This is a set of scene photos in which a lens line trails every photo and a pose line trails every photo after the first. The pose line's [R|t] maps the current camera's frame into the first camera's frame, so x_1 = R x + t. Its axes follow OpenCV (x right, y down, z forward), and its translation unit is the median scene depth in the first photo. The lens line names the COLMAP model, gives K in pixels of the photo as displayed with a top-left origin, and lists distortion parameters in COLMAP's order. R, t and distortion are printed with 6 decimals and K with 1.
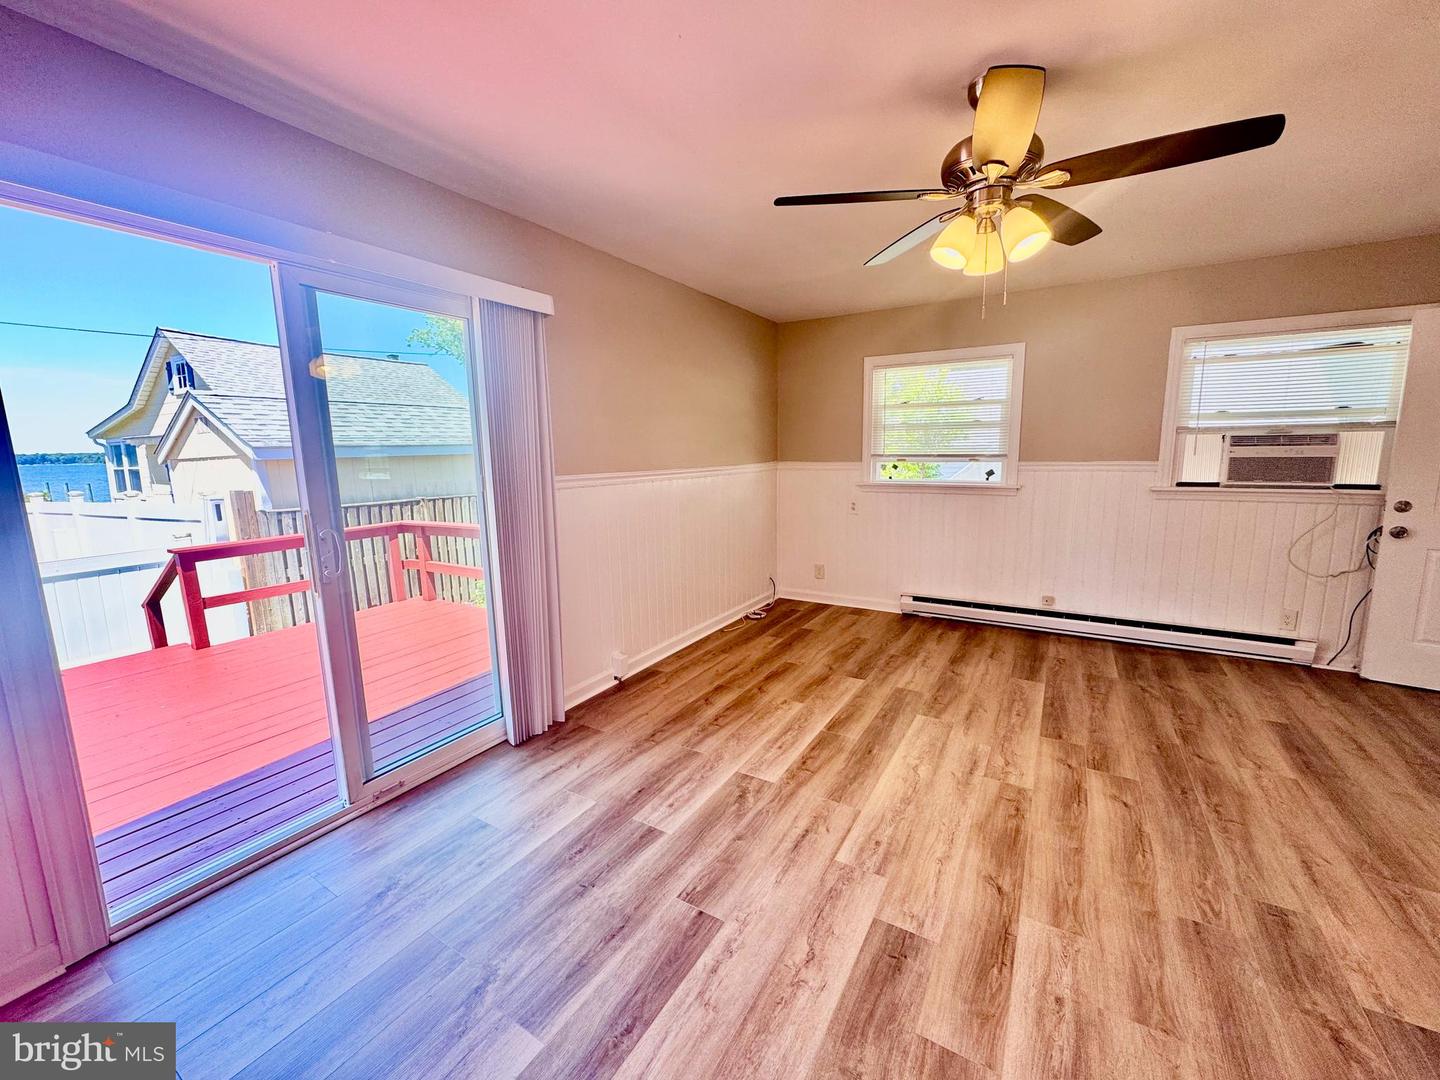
lens RADIAL K [[573.5, 0, 720.2], [0, 573.5, 537.7], [0, 0, 1]] dist [-0.002044, 0.000141]
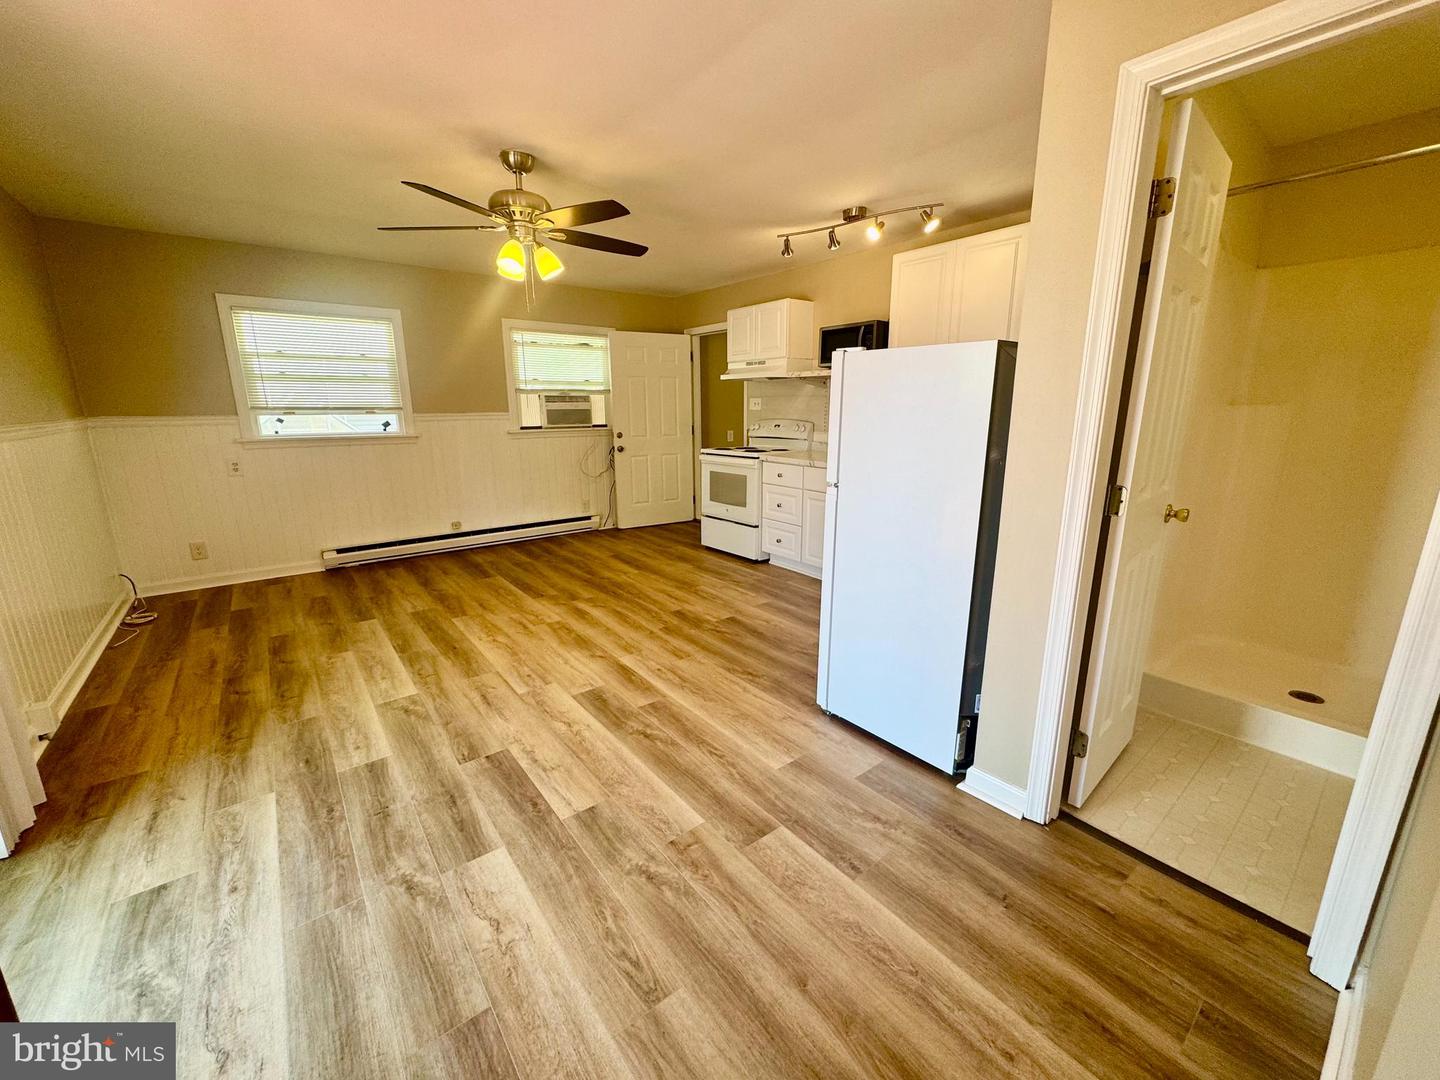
lens RADIAL K [[573.5, 0, 720.5], [0, 573.5, 537.1], [0, 0, 1]] dist [-0.002044, 0.000141]
pose [[0.350097, -0.199408, 0.915242, -0.493259], [0.138123, 0.977387, 0.160113, 0.017642], [-0.926474, 0.070361, 0.369723, -0.002421]]
